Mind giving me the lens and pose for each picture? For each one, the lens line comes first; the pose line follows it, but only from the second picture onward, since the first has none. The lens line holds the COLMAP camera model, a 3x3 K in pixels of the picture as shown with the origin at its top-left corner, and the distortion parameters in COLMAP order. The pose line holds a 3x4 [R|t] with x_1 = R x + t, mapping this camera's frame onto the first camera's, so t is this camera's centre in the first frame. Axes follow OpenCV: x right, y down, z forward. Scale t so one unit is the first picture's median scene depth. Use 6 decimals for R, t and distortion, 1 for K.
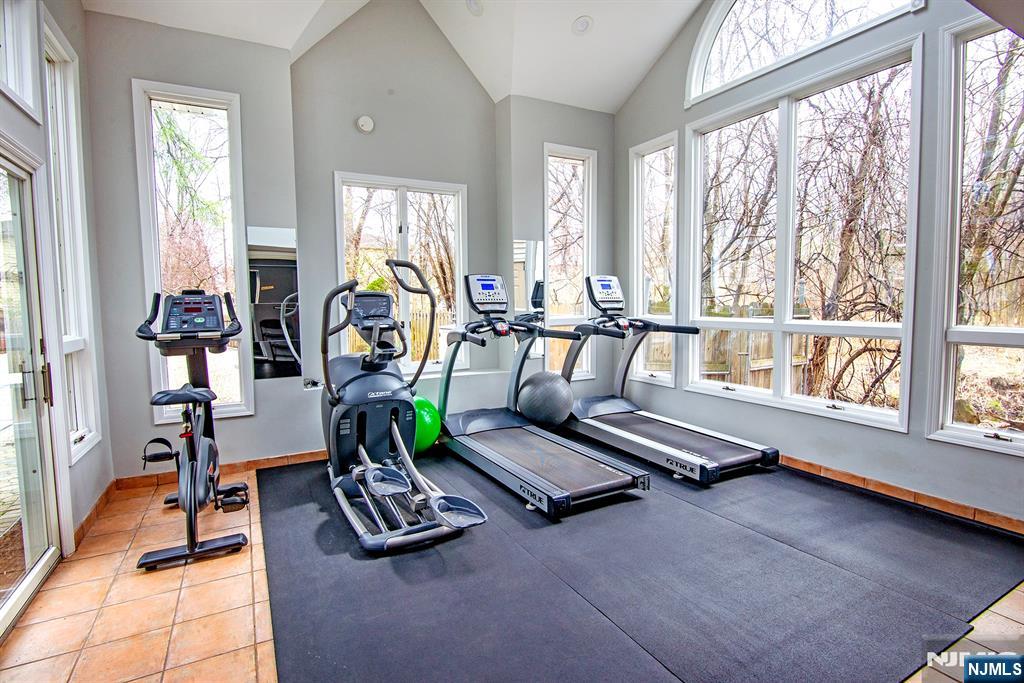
lens RADIAL K [[498.0, 0, 512.5], [0, 498.0, 337.2], [0, 0, 1]] dist [-0.000051, 0.000006]
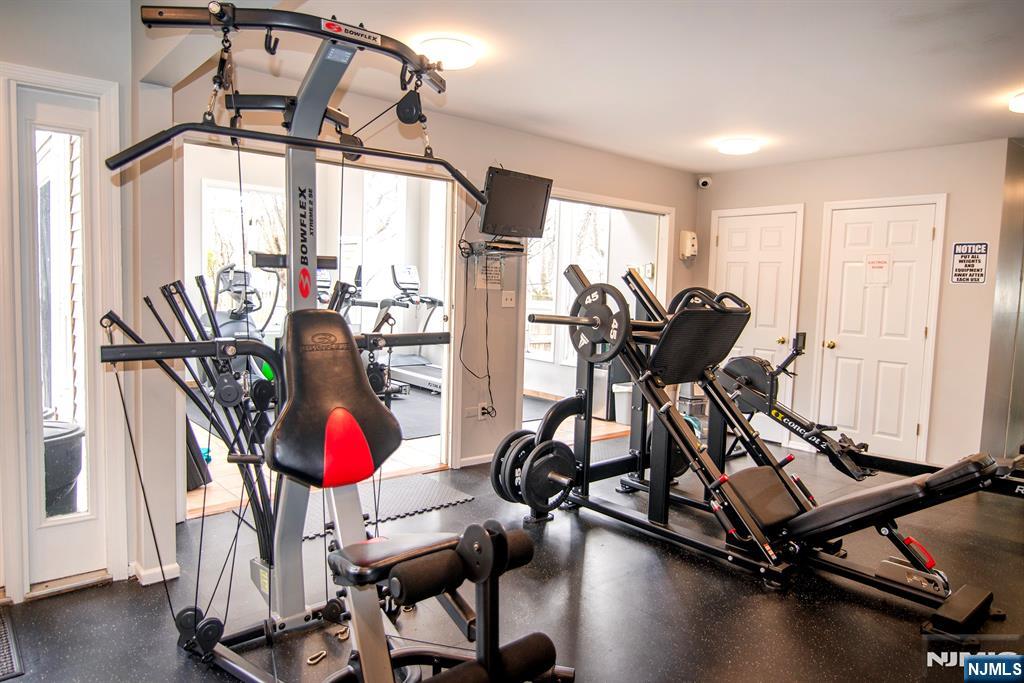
lens RADIAL K [[673.9, 0, 512.4], [0, 673.9, 340.6], [0, 0, 1]] dist [0.001593, 0.000036]
pose [[0.976789, 0.025914, 0.212632, 0.103847], [-0.027872, 0.999592, 0.006212, 0.082803], [-0.212384, -0.011994, 0.977113, -1.097450]]
